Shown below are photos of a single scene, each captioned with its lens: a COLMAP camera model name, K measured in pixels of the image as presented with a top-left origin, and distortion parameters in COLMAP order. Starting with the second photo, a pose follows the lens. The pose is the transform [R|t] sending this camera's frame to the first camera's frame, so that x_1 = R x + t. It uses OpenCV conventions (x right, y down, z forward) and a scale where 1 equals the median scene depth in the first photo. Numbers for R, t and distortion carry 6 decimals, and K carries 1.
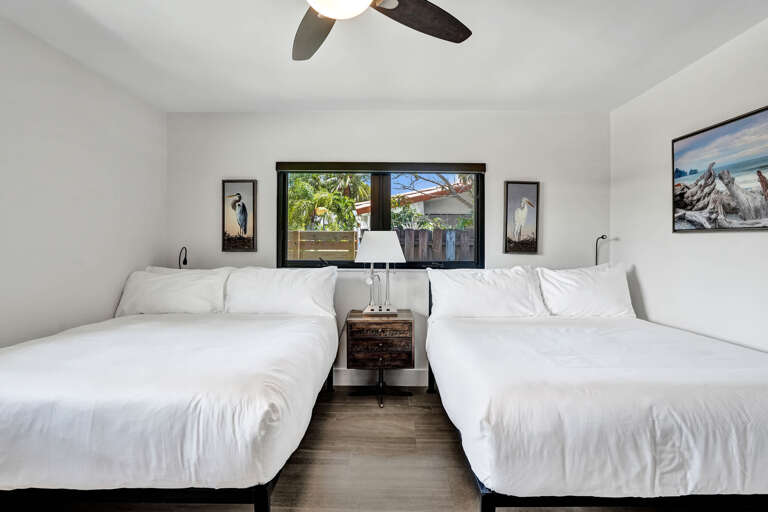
lens RADIAL K [[420.5, 0, 384.6], [0, 420.5, 247.3], [0, 0, 1]] dist [-0.023334, 0.001798]
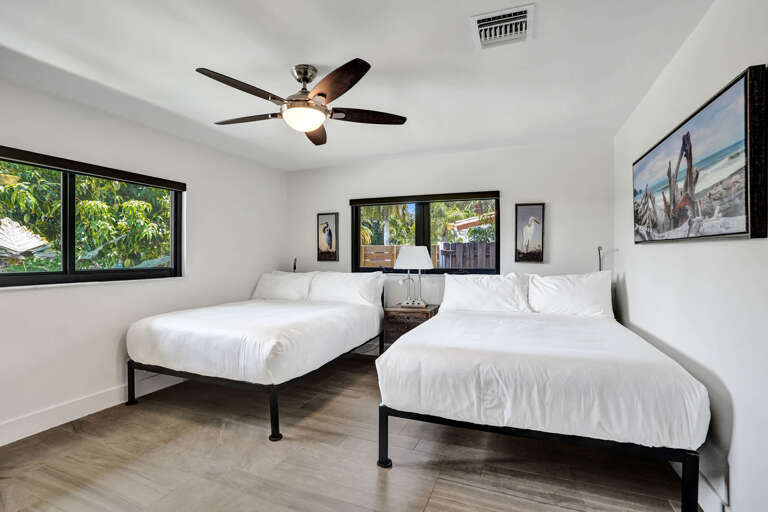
lens RADIAL K [[373.6, 0, 384.0], [0, 373.6, 256.0], [0, 0, 1]] dist [-0.047188, 0.020855]
pose [[0.925212, -0.005887, -0.379405, 0.360632], [0.003848, 0.999974, -0.006134, 0.000426], [0.379431, 0.004215, 0.925210, -0.161805]]
